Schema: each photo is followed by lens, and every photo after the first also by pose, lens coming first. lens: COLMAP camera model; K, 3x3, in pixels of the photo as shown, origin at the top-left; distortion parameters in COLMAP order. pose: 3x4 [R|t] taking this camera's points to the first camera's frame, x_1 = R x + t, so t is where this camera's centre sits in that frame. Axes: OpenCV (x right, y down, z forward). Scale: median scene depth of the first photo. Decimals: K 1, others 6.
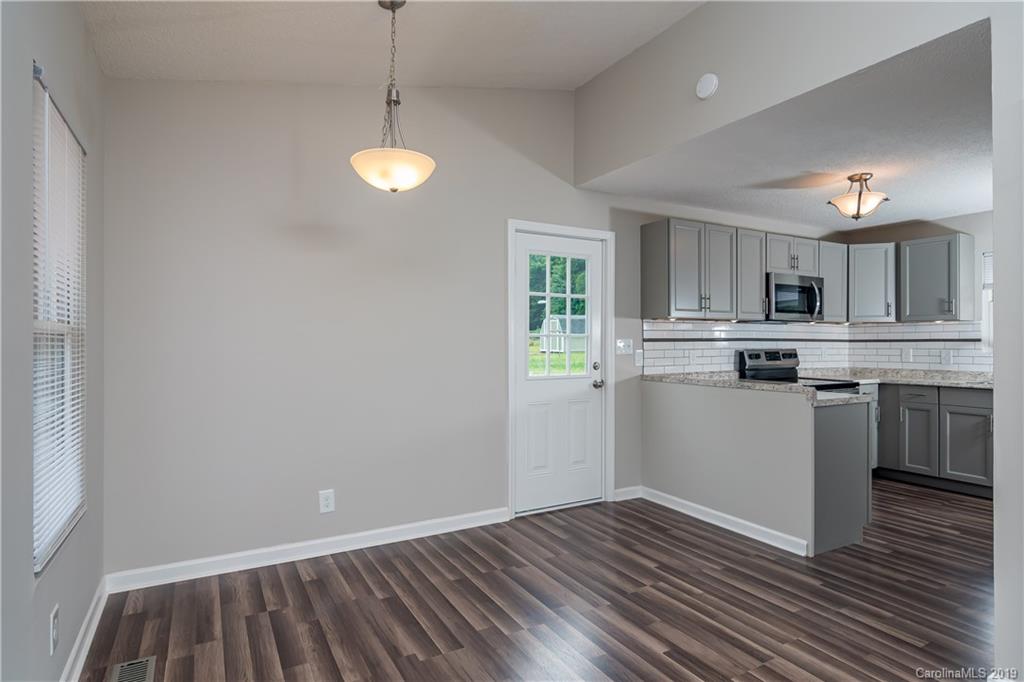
lens RADIAL K [[543.8, 0, 512.0], [0, 543.8, 341.0], [0, 0, 1]] dist [-0.004432, 0.000244]
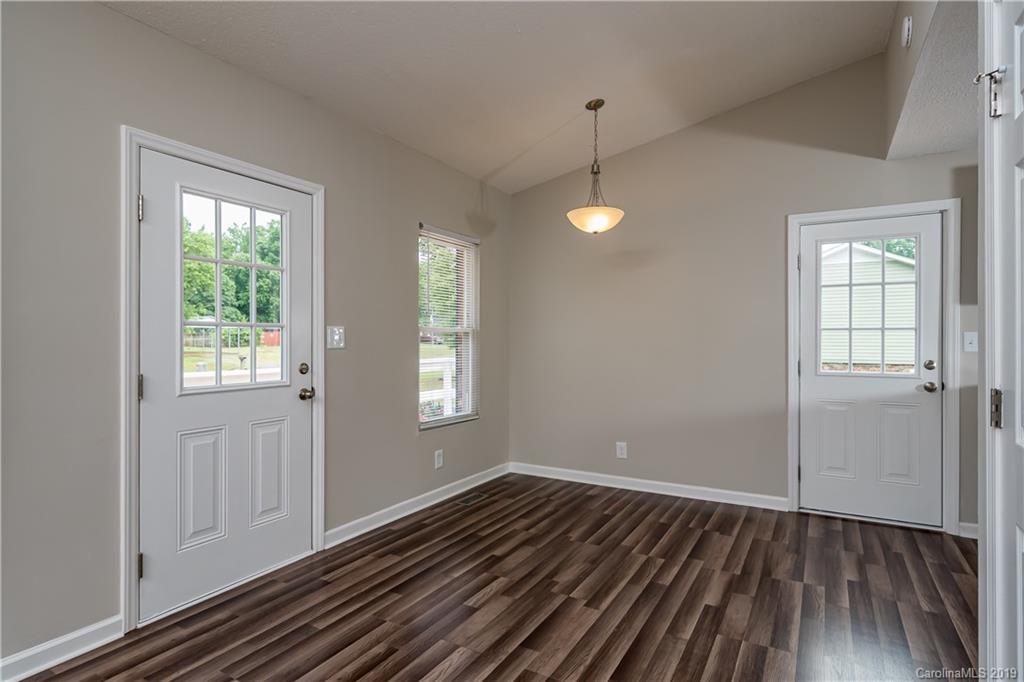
lens RADIAL K [[543.8, 0, 512.0], [0, 543.8, 341.0], [0, 0, 1]] dist [-0.004432, 0.000244]
pose [[0.512845, 0.001967, -0.858479, 0.663500], [-0.001683, 0.999998, 0.001286, 0.010380], [0.858480, 0.000785, 0.512847, 0.036435]]
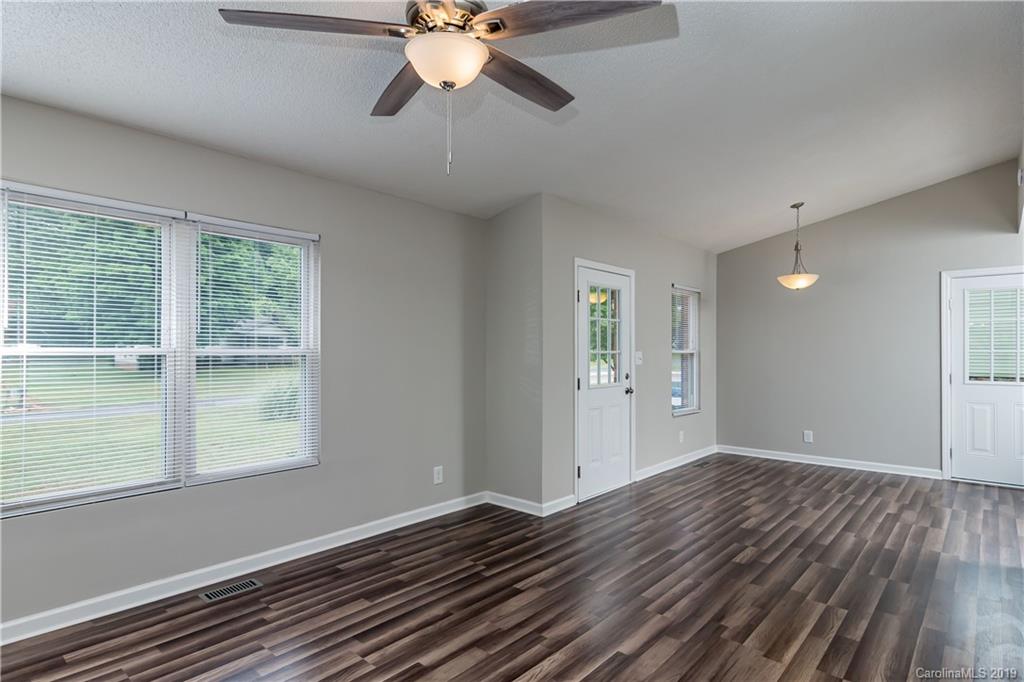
lens RADIAL K [[543.8, 0, 512.0], [0, 543.8, 341.0], [0, 0, 1]] dist [-0.004432, 0.000244]
pose [[0.329968, -0.019641, -0.943788, 1.084022], [0.000833, 0.999789, -0.020515, -0.011100], [0.943992, 0.005983, 0.329915, -0.612268]]
